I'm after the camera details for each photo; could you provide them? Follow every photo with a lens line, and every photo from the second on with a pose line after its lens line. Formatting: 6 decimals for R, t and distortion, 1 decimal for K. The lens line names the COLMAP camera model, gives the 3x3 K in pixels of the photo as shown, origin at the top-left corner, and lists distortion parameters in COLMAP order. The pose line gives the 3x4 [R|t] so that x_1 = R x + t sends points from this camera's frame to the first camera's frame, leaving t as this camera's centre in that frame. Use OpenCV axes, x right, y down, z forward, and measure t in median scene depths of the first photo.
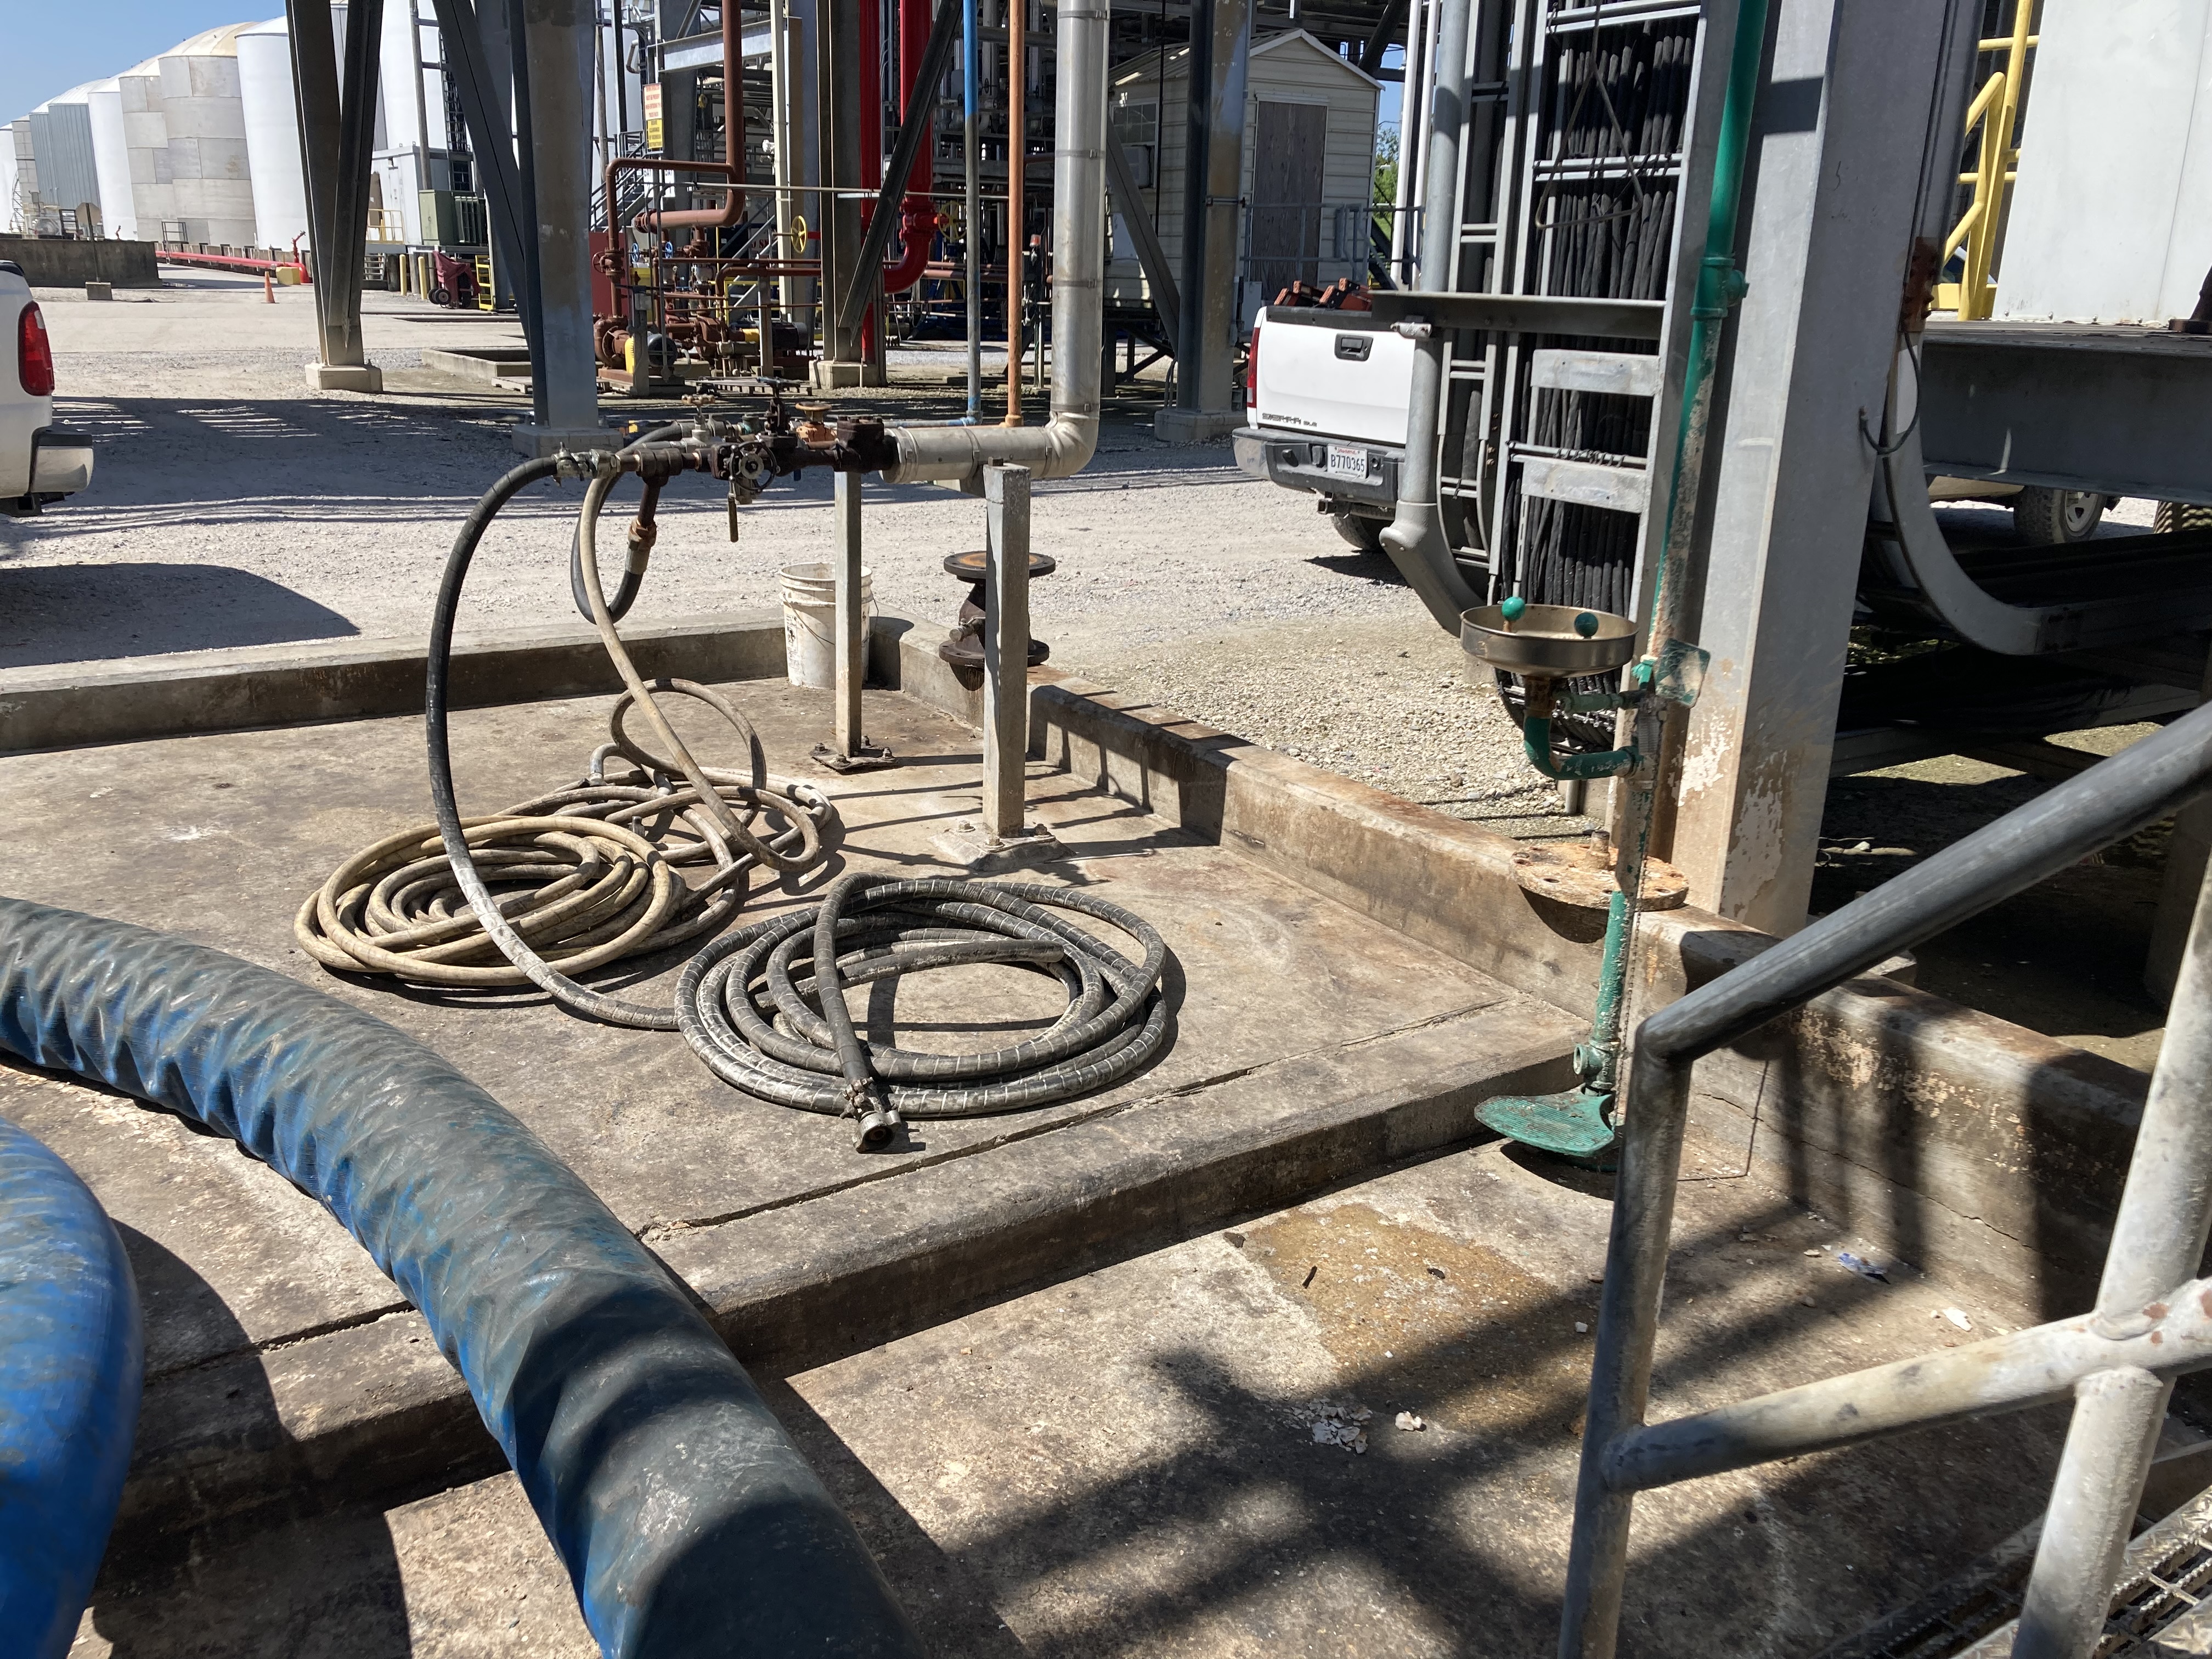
lens RADIAL K [[1812.5, 0, 1087.2], [0, 1812.5, 816.6], [0, 0, 1]] dist [0.019563, 0.000678]
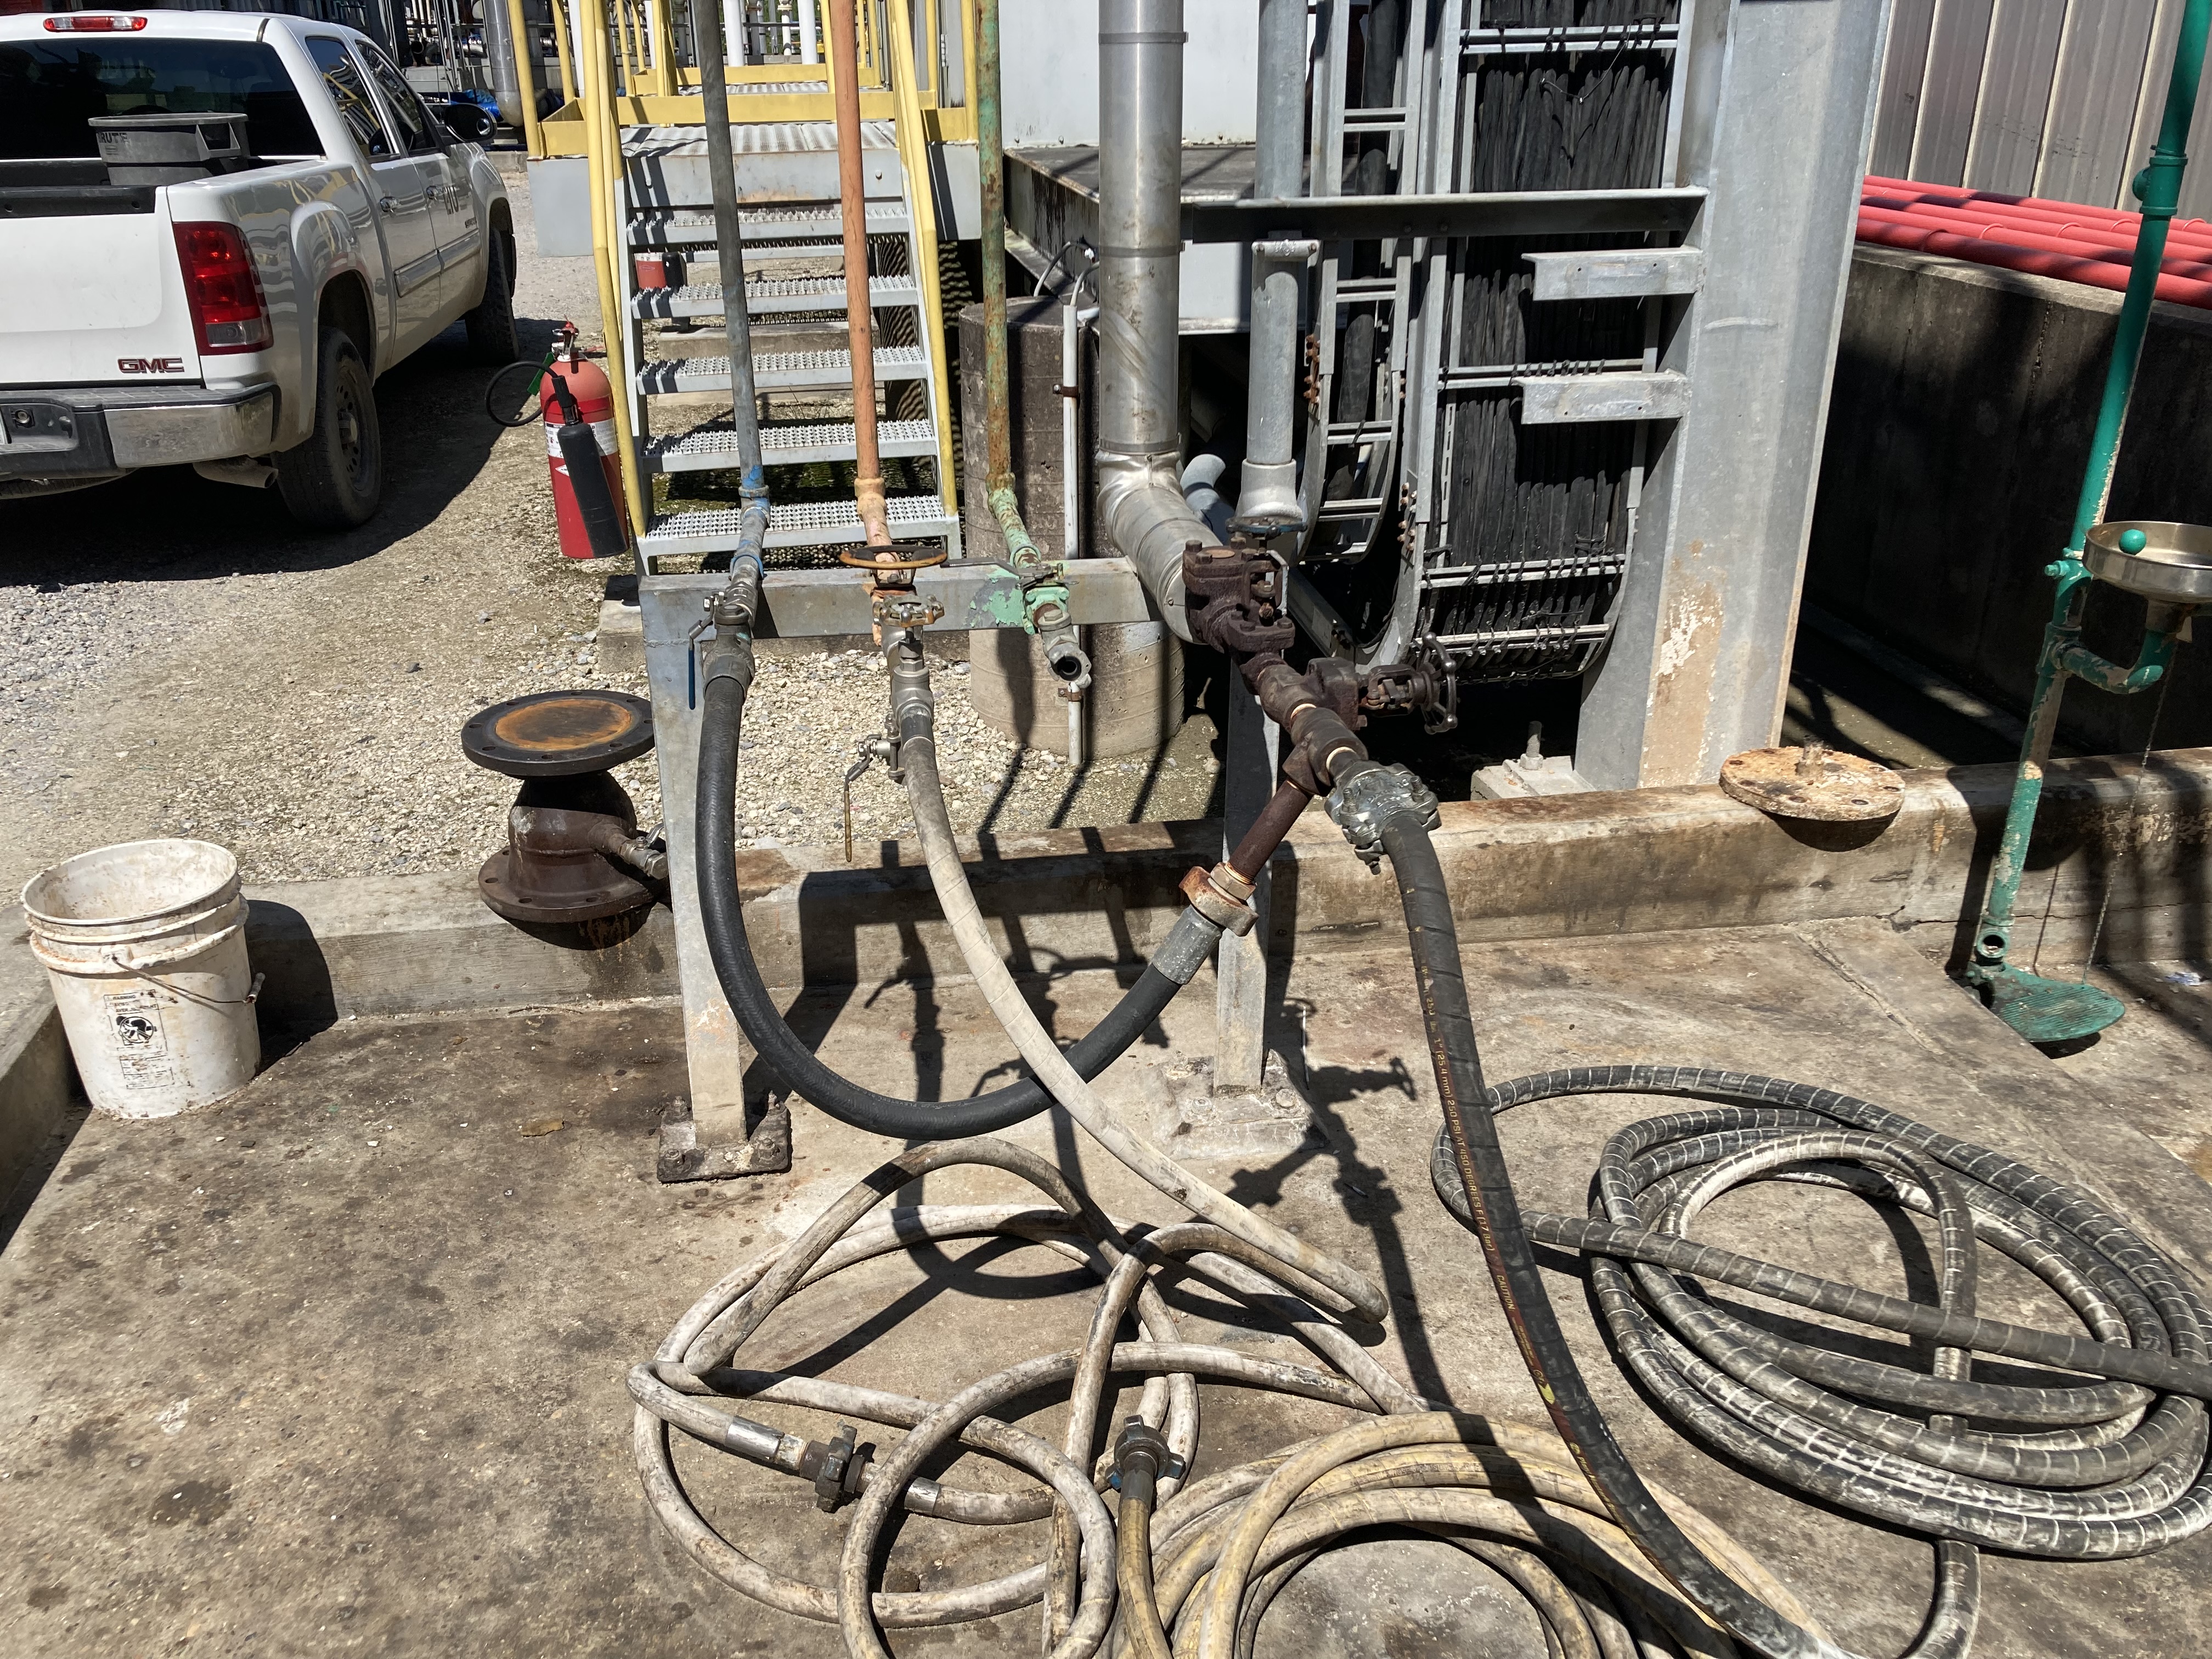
lens RADIAL K [[1749.7, 0, 1103.8], [0, 1749.7, 799.6], [0, 0, 1]] dist [0.007660, 0.007391]
pose [[0.417409, -0.387643, 0.821890, -0.628207], [0.290655, 0.913889, 0.283420, -0.320728], [-0.860982, 0.120584, 0.494135, 0.806501]]
